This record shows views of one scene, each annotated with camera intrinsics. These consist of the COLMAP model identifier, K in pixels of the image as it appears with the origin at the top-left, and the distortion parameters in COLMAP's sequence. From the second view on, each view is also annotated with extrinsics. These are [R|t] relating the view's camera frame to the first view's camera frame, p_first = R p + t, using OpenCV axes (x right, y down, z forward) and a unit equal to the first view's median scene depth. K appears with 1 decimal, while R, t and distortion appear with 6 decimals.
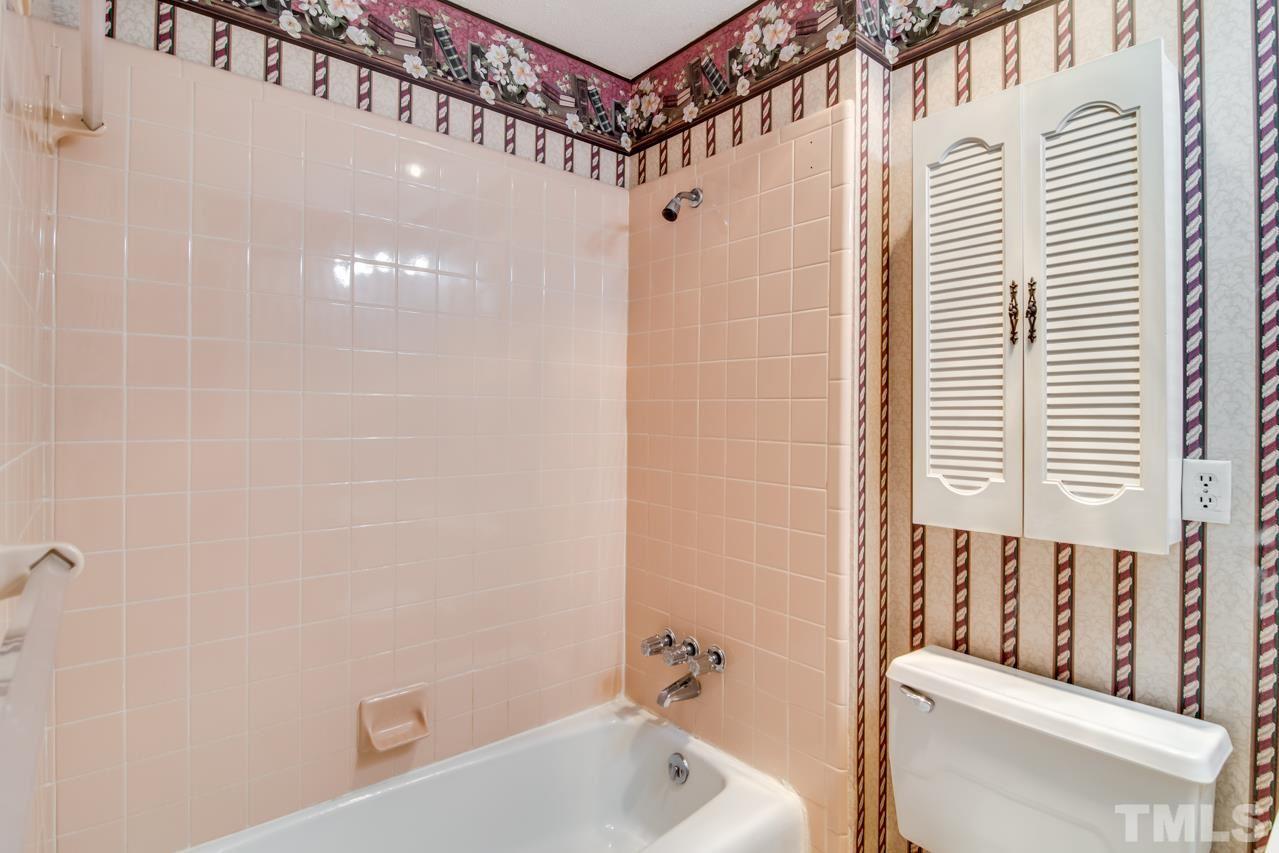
lens RADIAL K [[649.0, 0, 636.1], [0, 649.0, 405.7], [0, 0, 1]] dist [-0.002444, -0.010335]
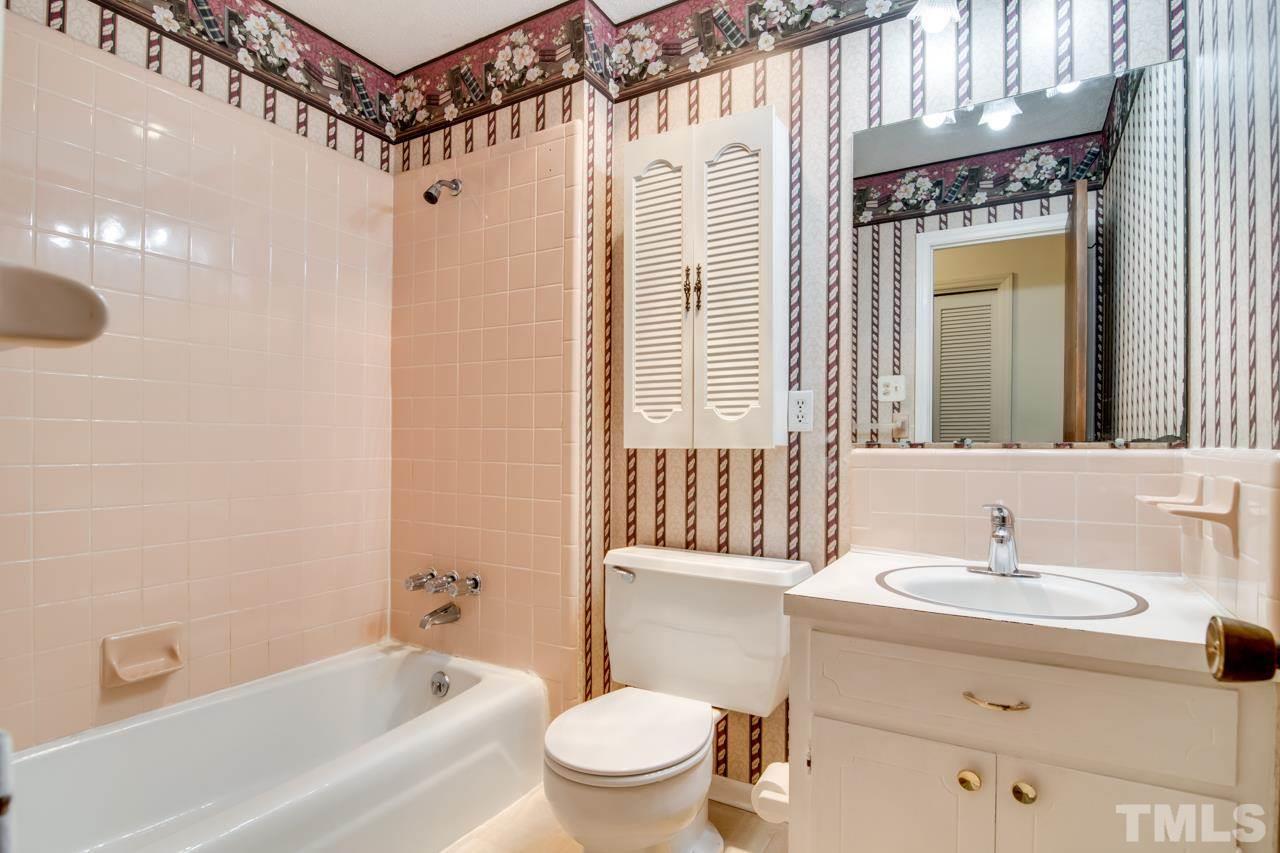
lens RADIAL K [[649.5, 0, 659.3], [0, 649.5, 439.3], [0, 0, 1]] dist [-0.002444, -0.010335]
pose [[0.934947, -0.002980, 0.354776, 0.024946], [0.002987, 0.999995, 0.000529, 0.144257], [-0.354776, 0.000565, 0.934951, -0.226277]]
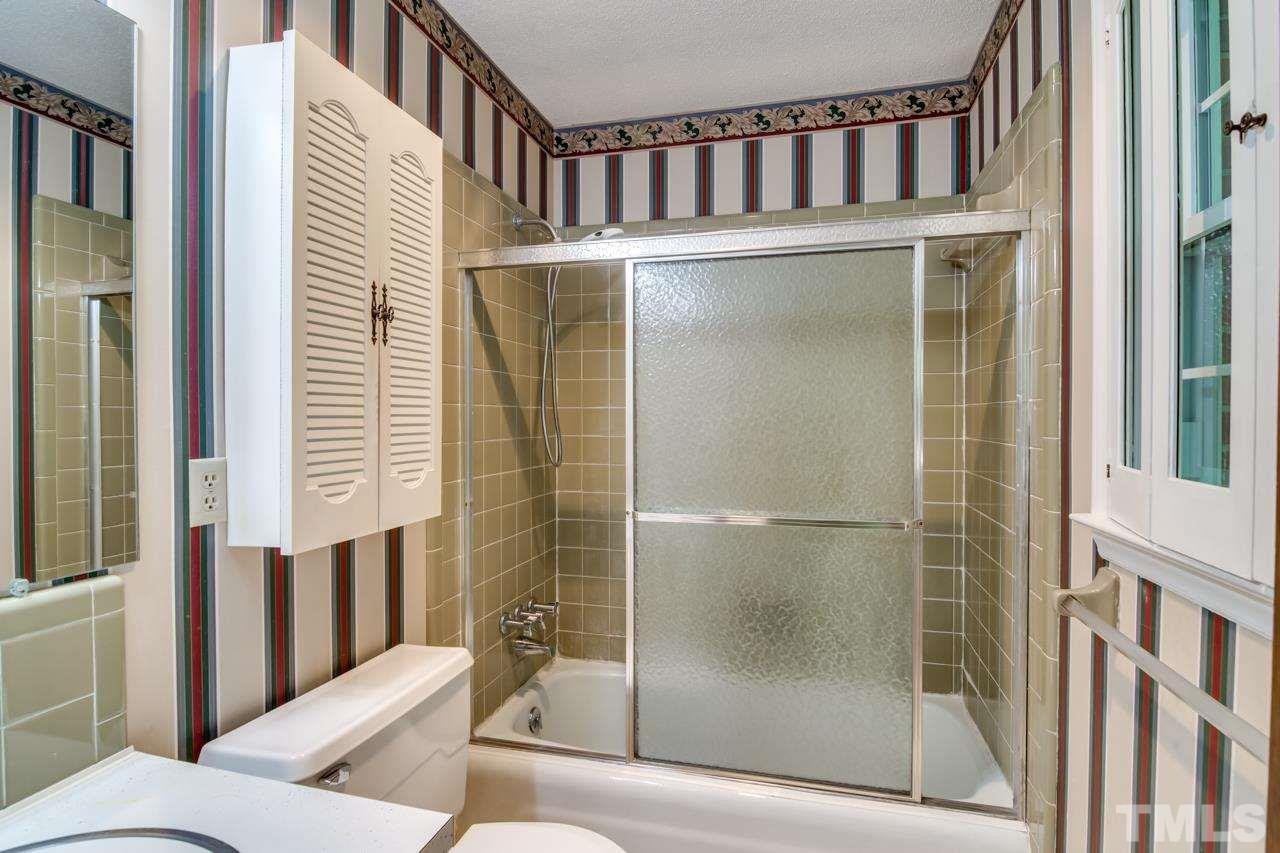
lens RADIAL K [[649.5, 0, 662.2], [0, 649.5, 419.9], [0, 0, 1]] dist [-0.002444, -0.010335]
pose [[-0.590554, -0.010895, 0.806924, -0.405813], [-0.011884, 0.999918, 0.004803, 0.011181], [-0.806910, -0.006753, -0.590635, 0.995869]]
